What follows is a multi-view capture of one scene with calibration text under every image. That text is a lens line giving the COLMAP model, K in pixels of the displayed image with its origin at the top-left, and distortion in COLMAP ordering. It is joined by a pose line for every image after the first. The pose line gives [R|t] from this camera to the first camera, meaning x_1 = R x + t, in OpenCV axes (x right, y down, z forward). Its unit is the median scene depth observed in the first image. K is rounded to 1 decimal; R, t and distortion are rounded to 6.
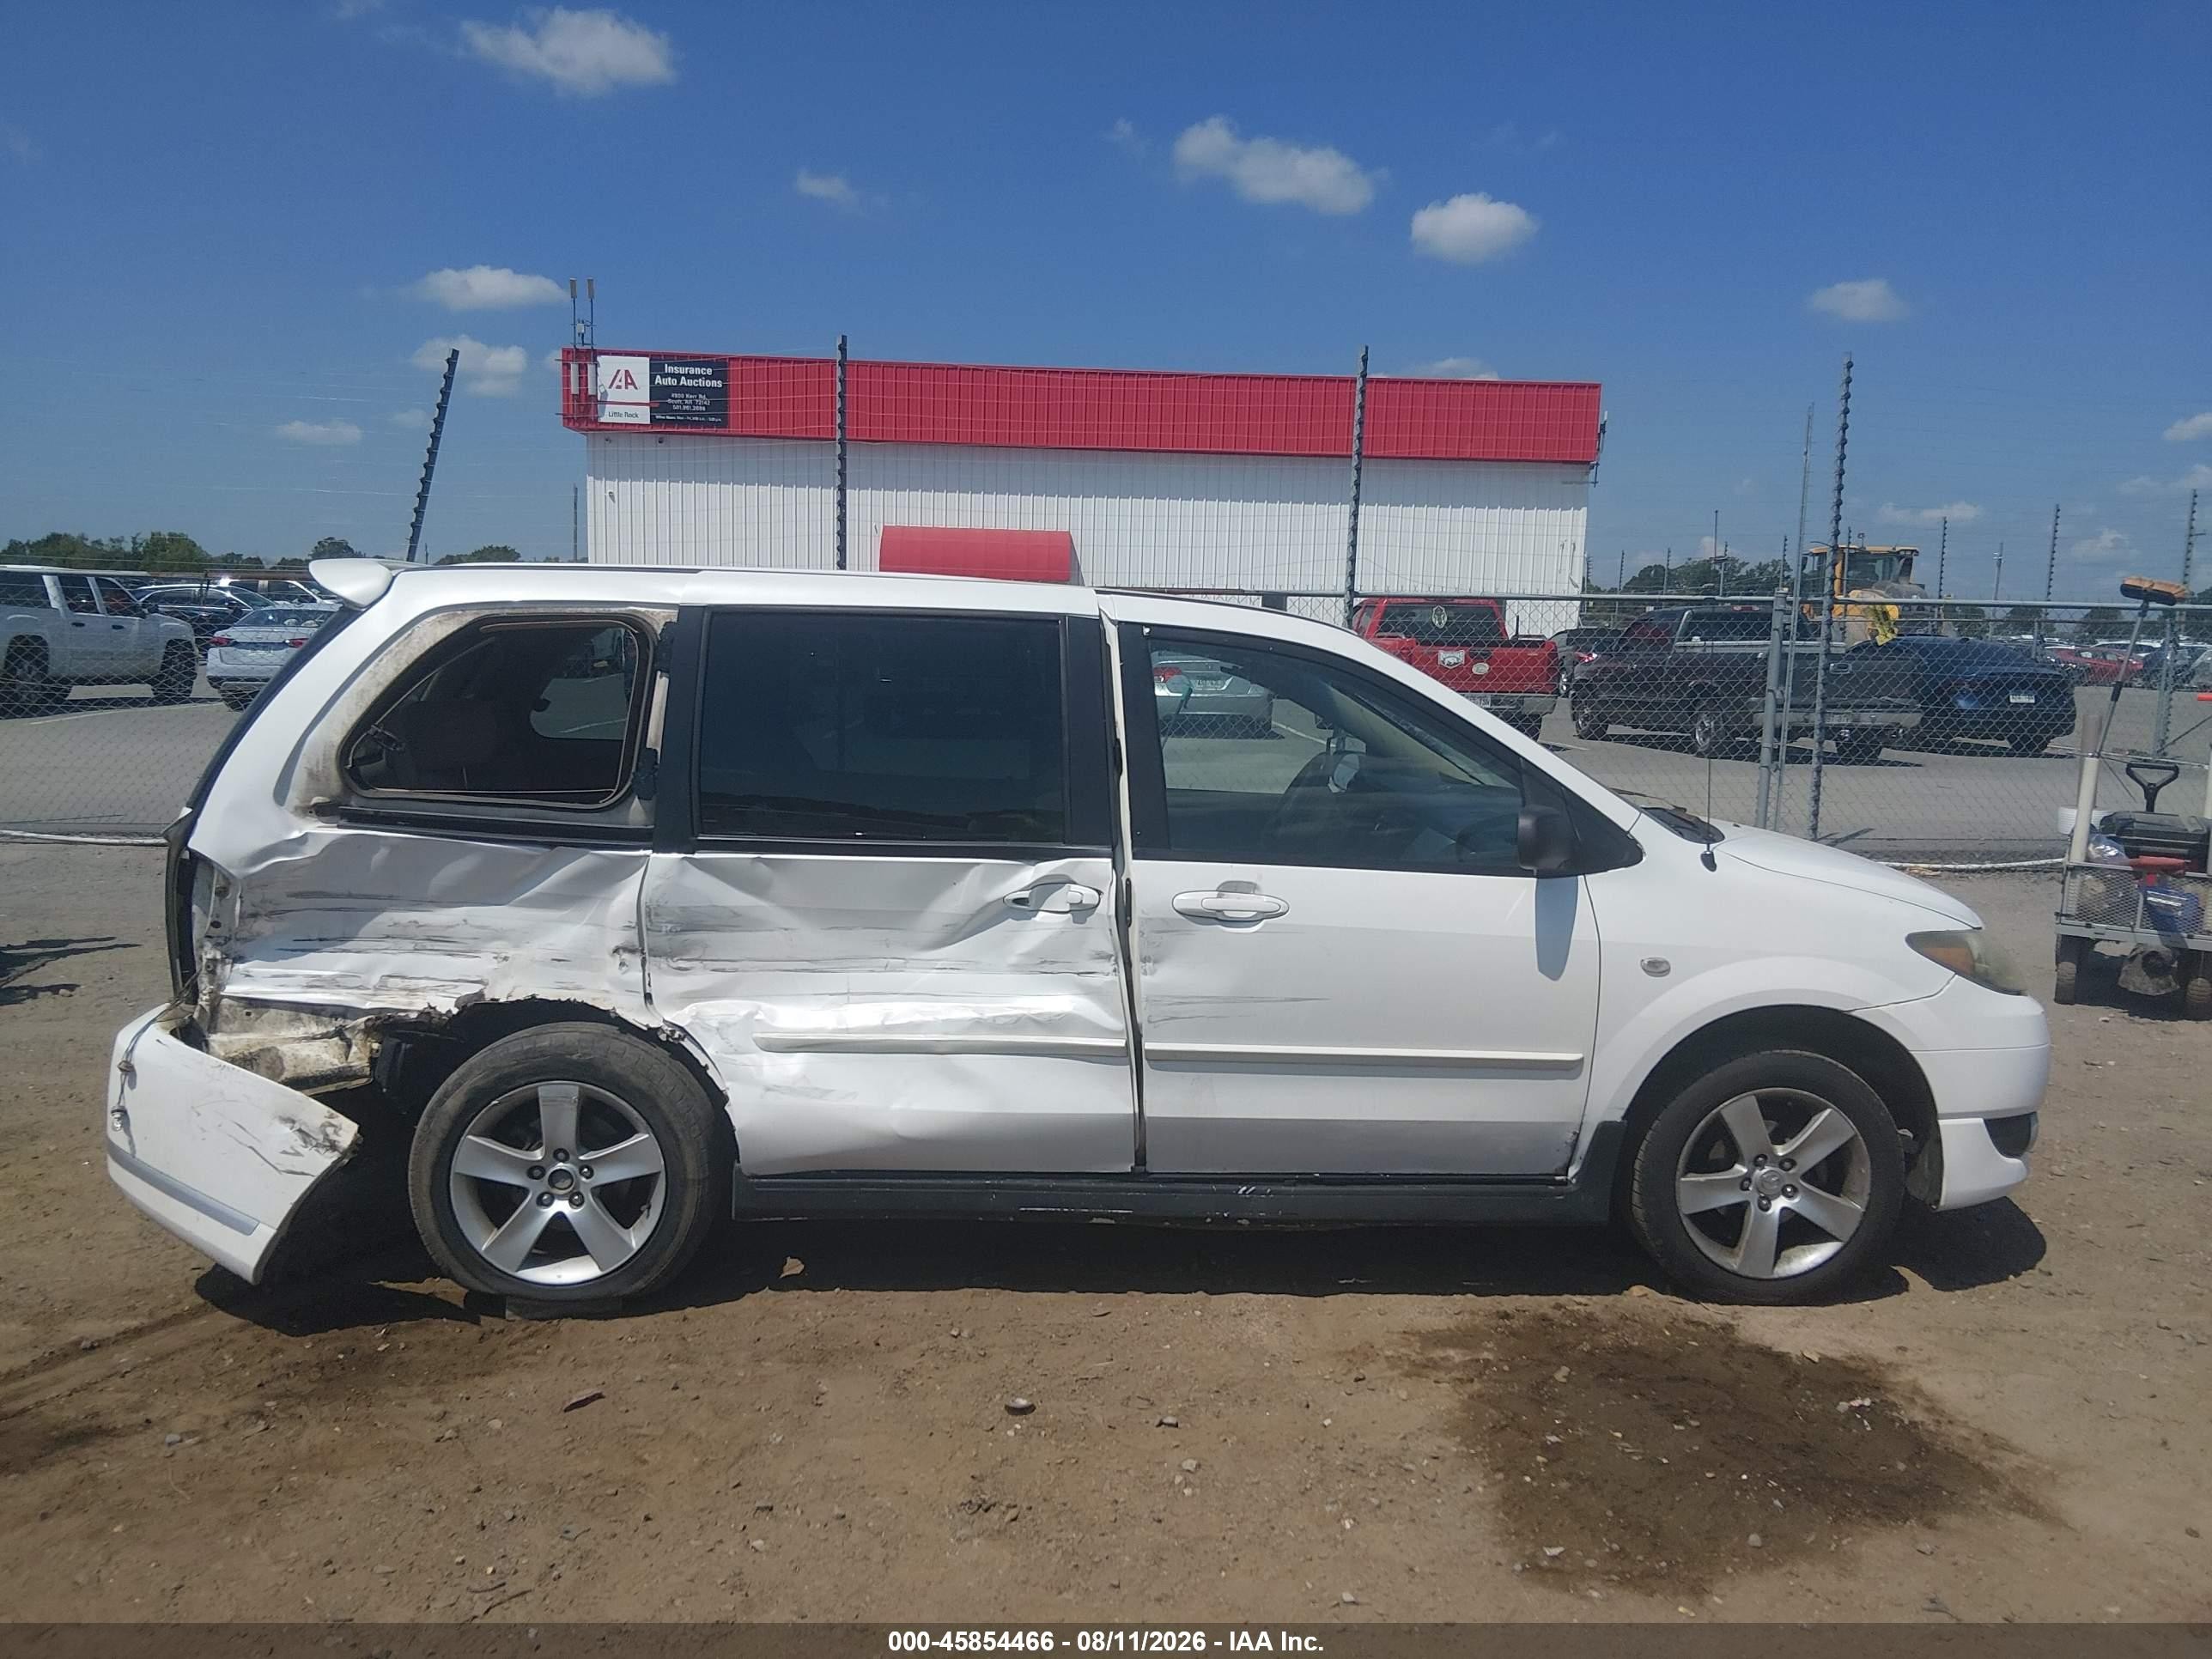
lens RADIAL K [[1664.2, 0, 1104.0], [0, 1664.2, 840.3], [0, 0, 1]] dist [0.089179, -0.142856]
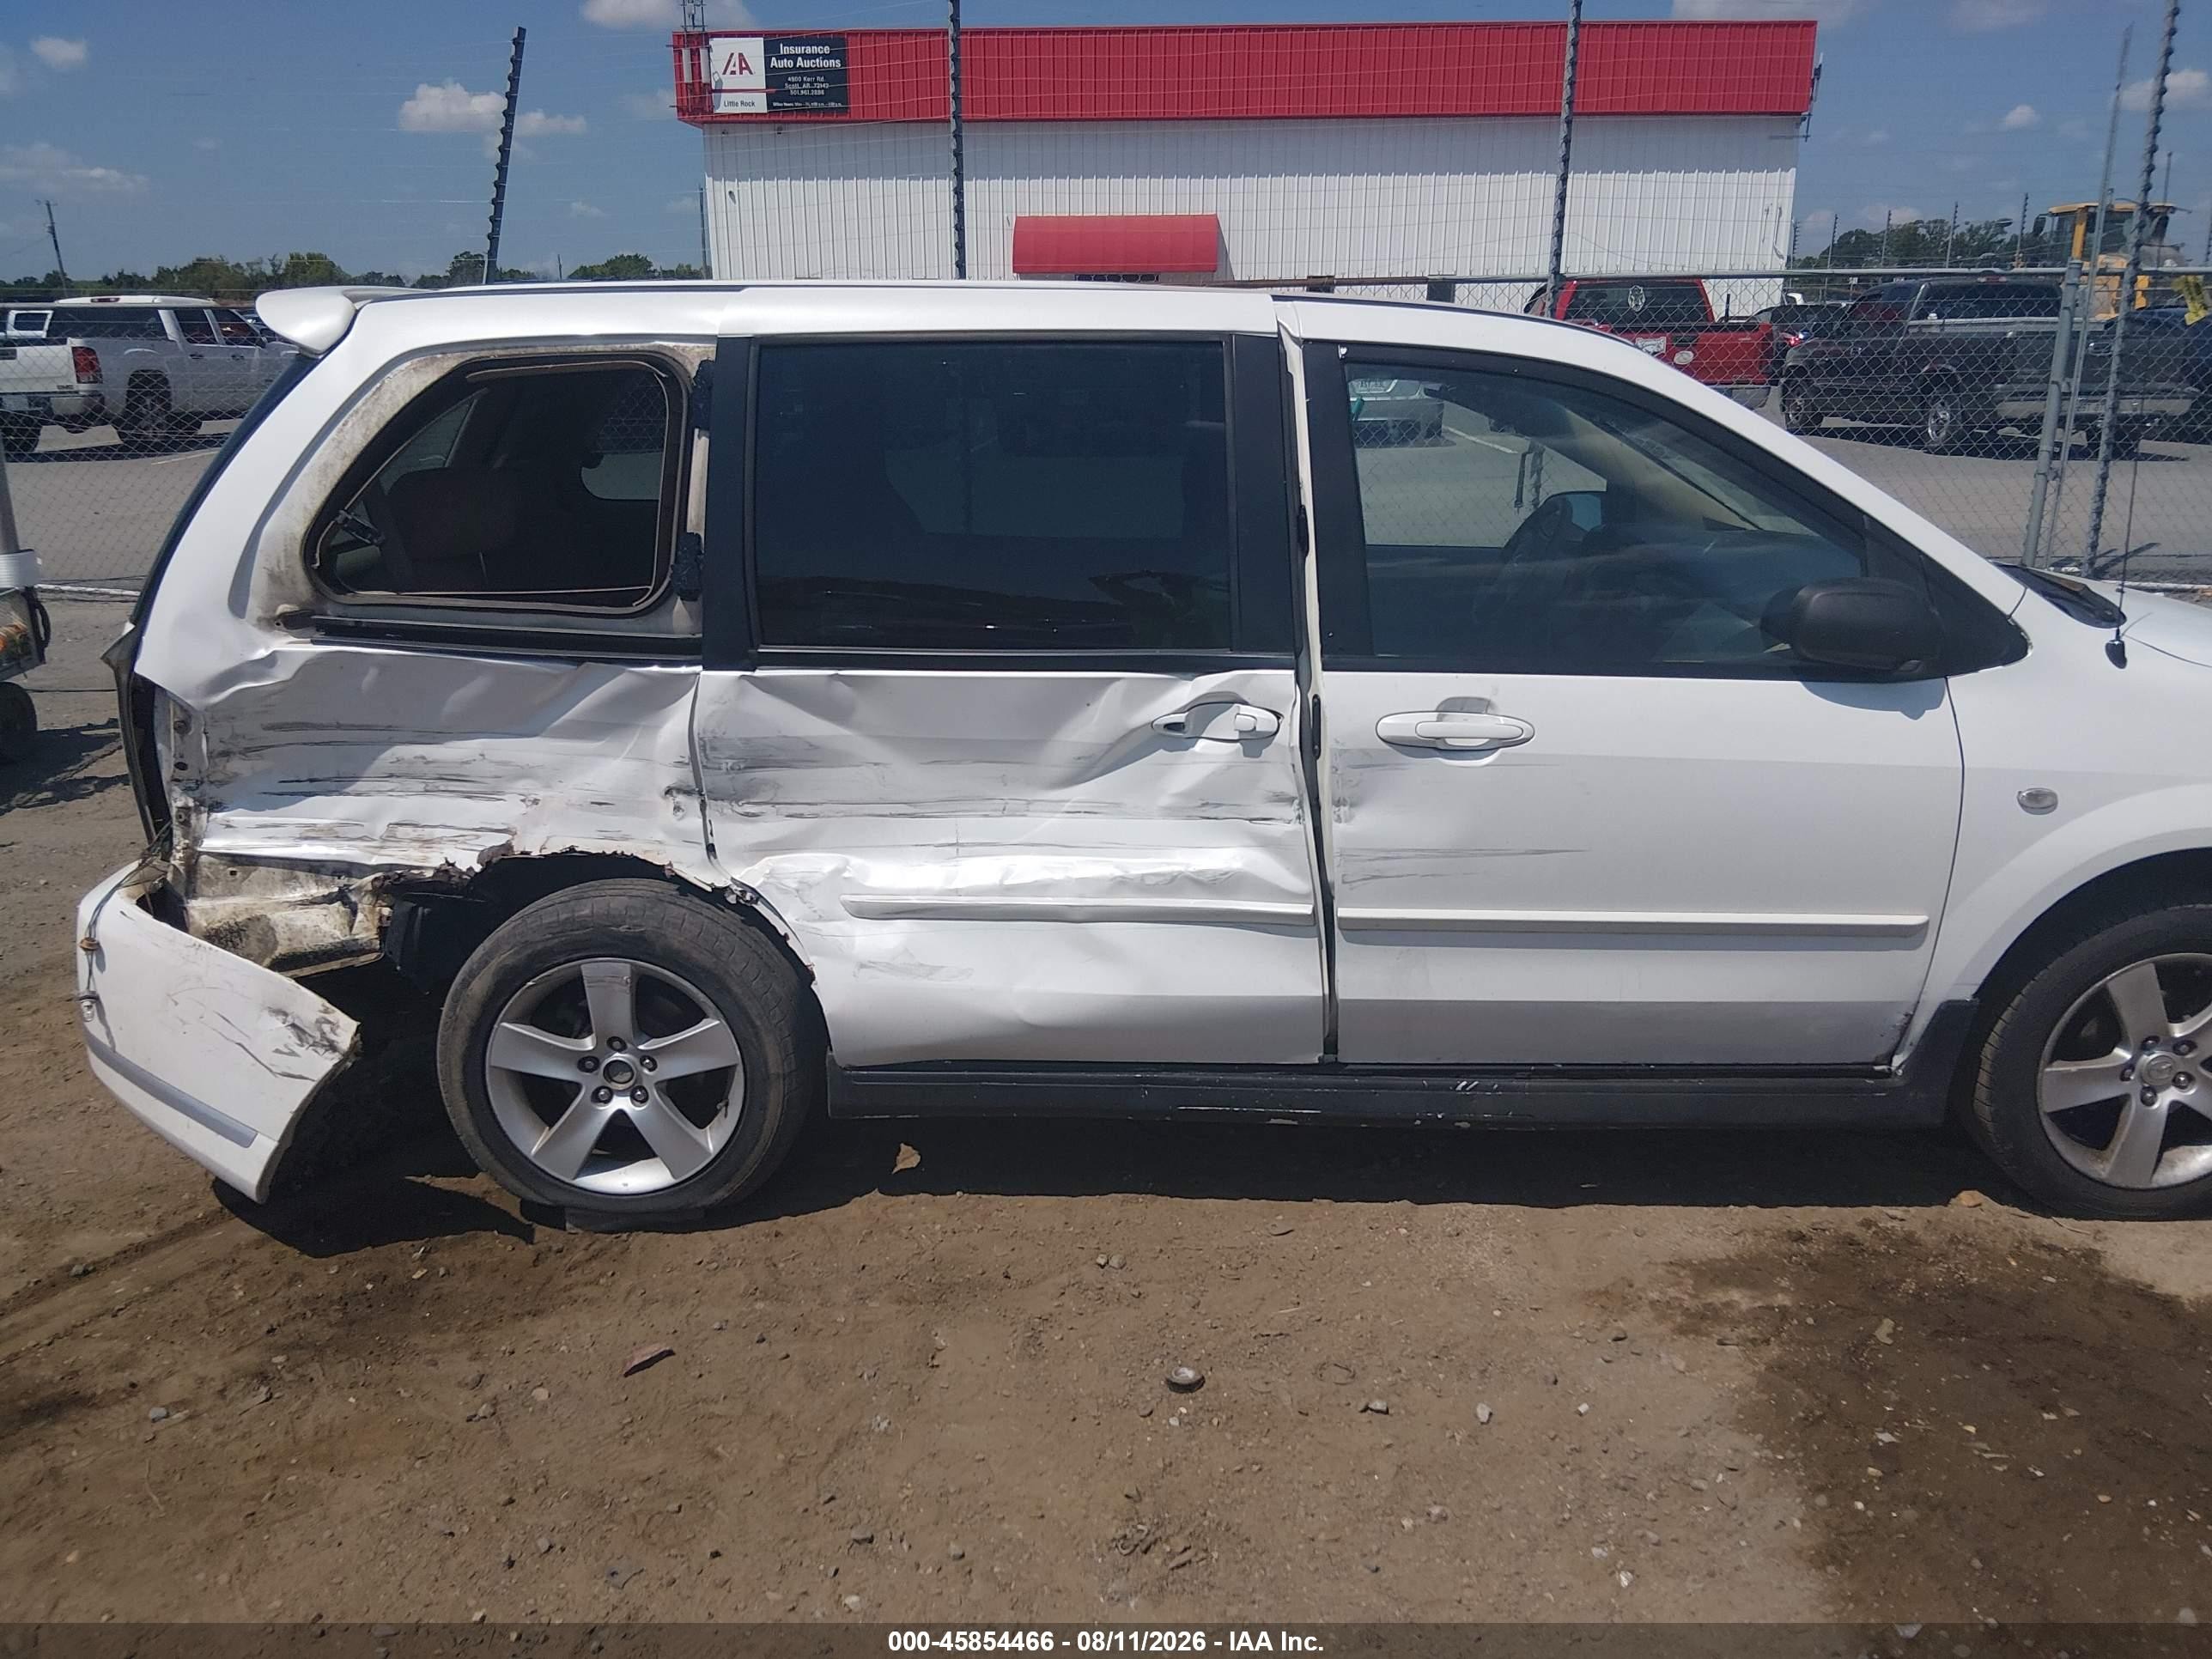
lens RADIAL K [[1664.2, 0, 1104.1], [0, 1664.2, 841.1], [0, 0, 1]] dist [0.089179, -0.142856]
pose [[0.996010, -0.005593, -0.089062, -0.014479], [0.020784, 0.985125, 0.170578, -0.042769], [0.086783, -0.171749, 0.981311, 0.236154]]
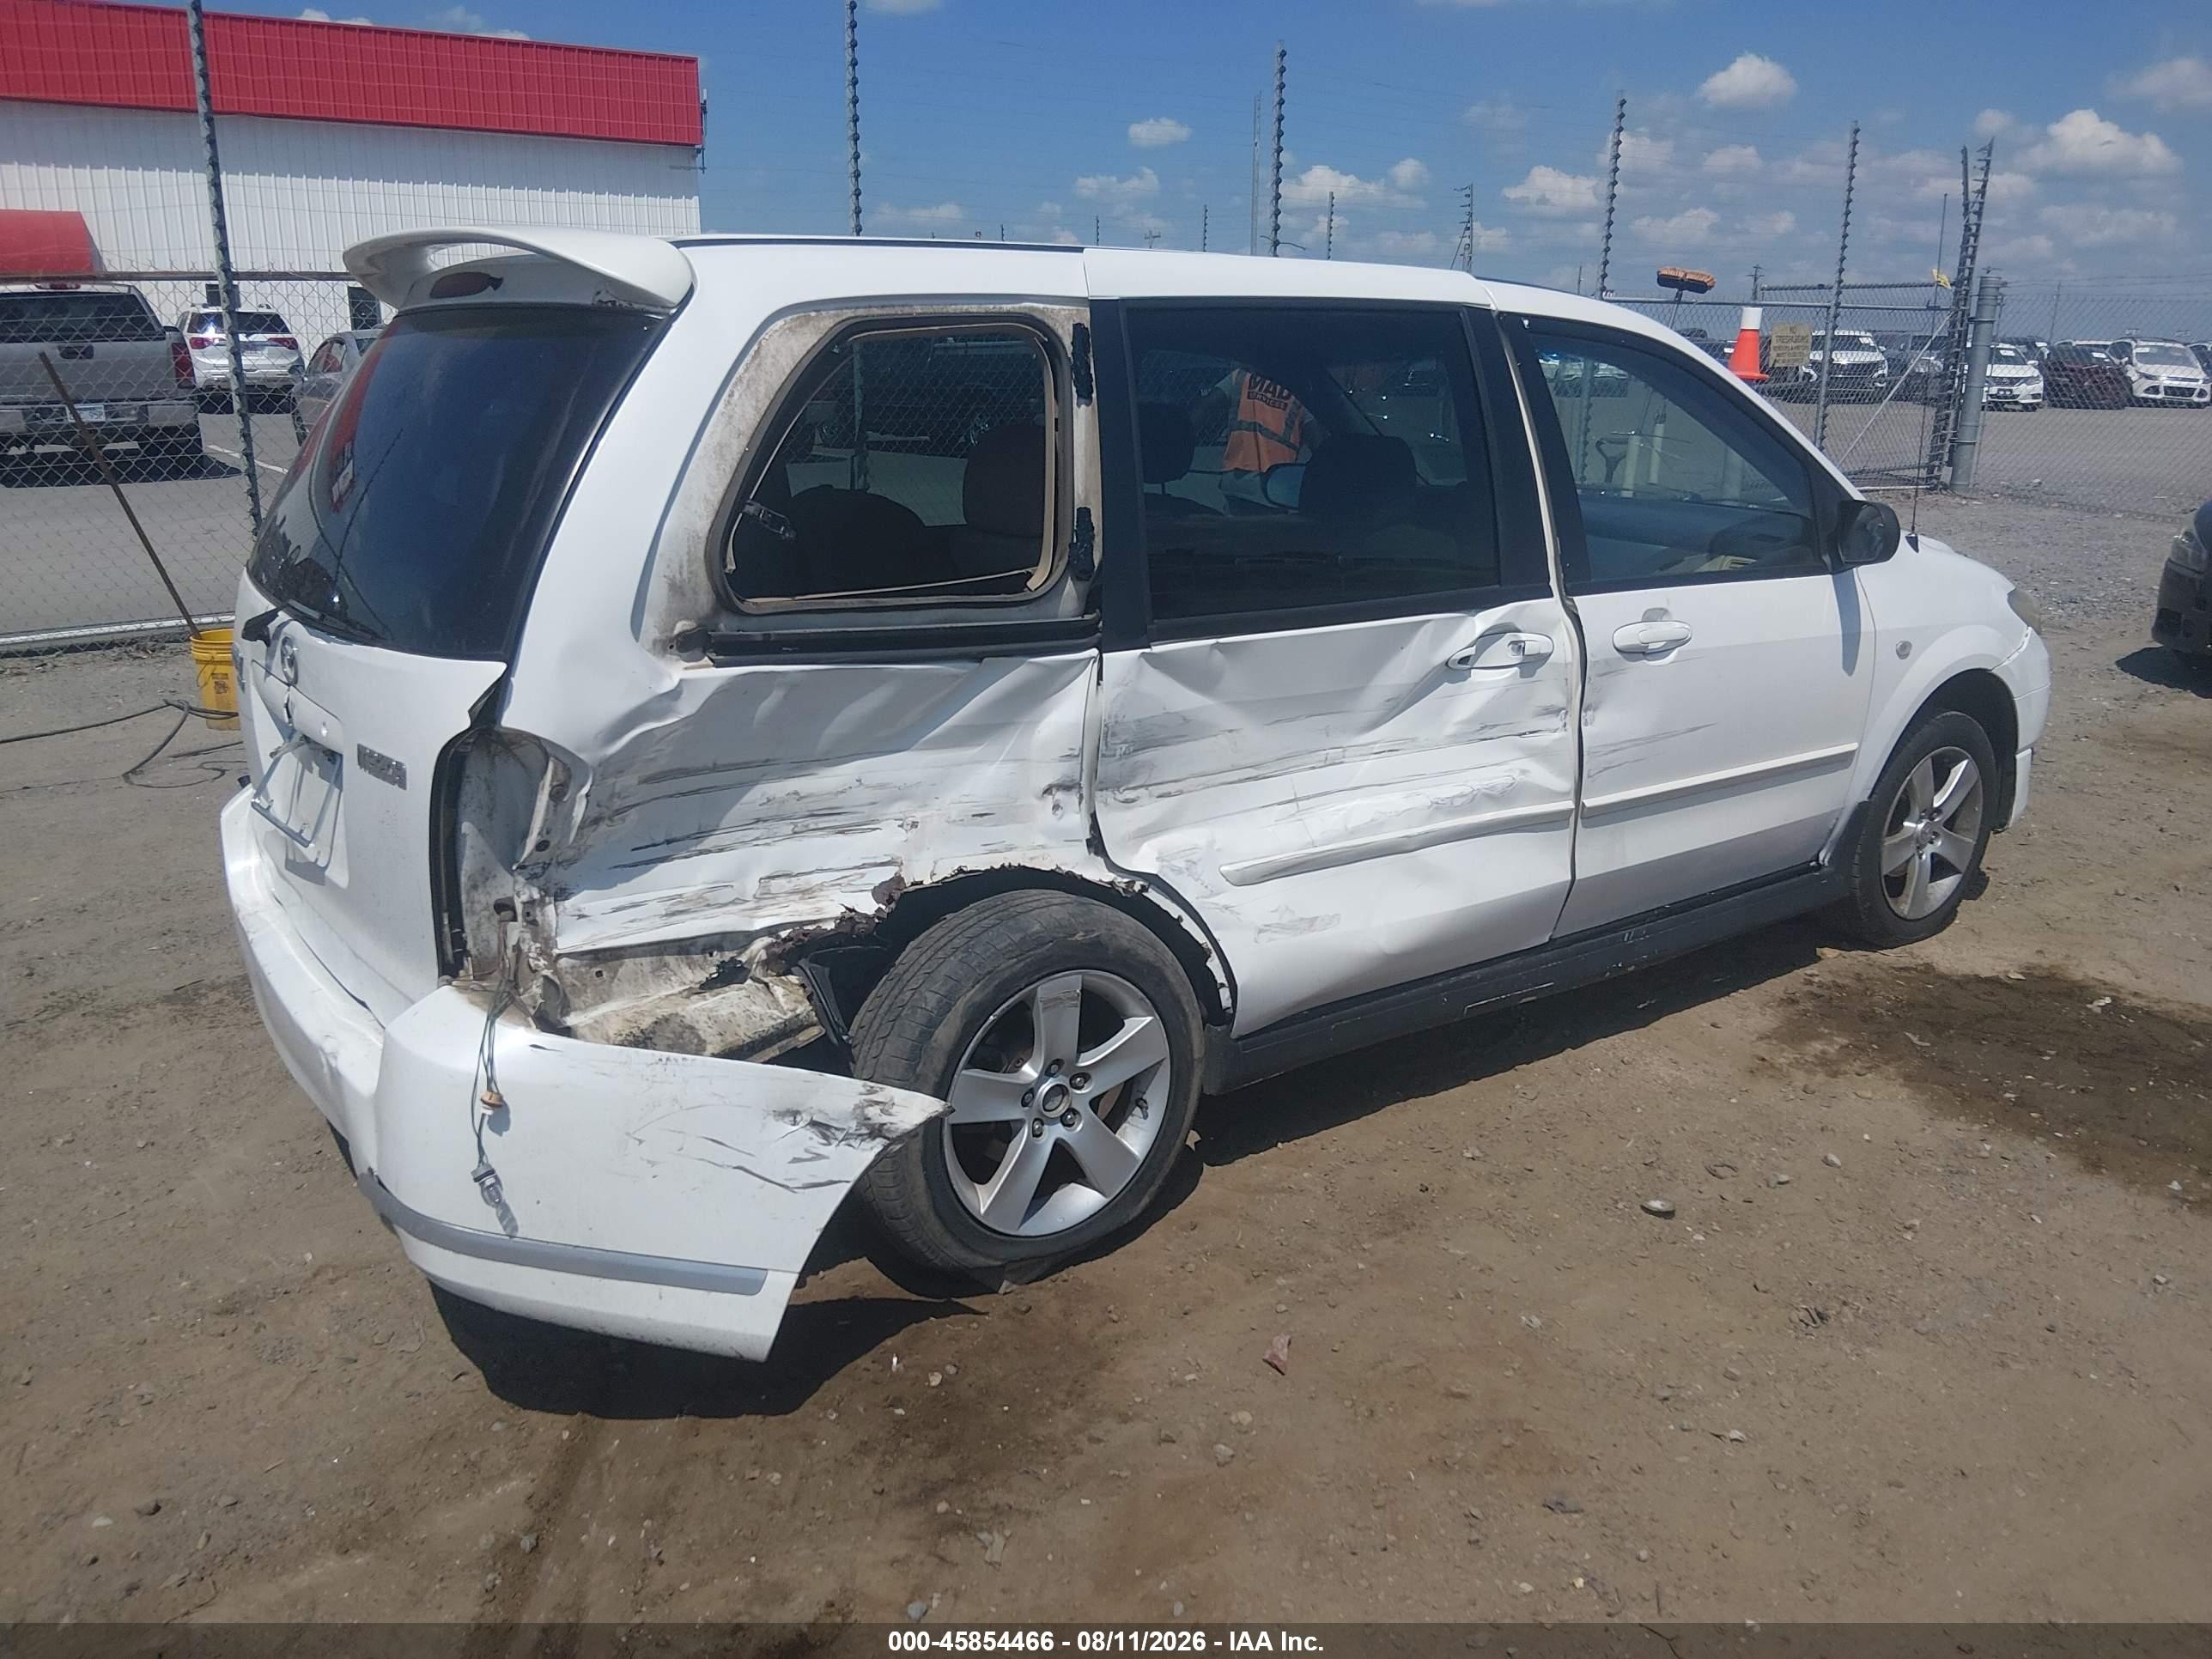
lens RADIAL K [[1664.2, 0, 1102.7], [0, 1664.2, 846.9], [0, 0, 1]] dist [0.089179, -0.142856]
pose [[0.845007, -0.172522, 0.506162, -0.654519], [0.082969, 0.977364, 0.194617, -0.051403], [-0.528280, -0.122457, 0.840193, 0.369834]]
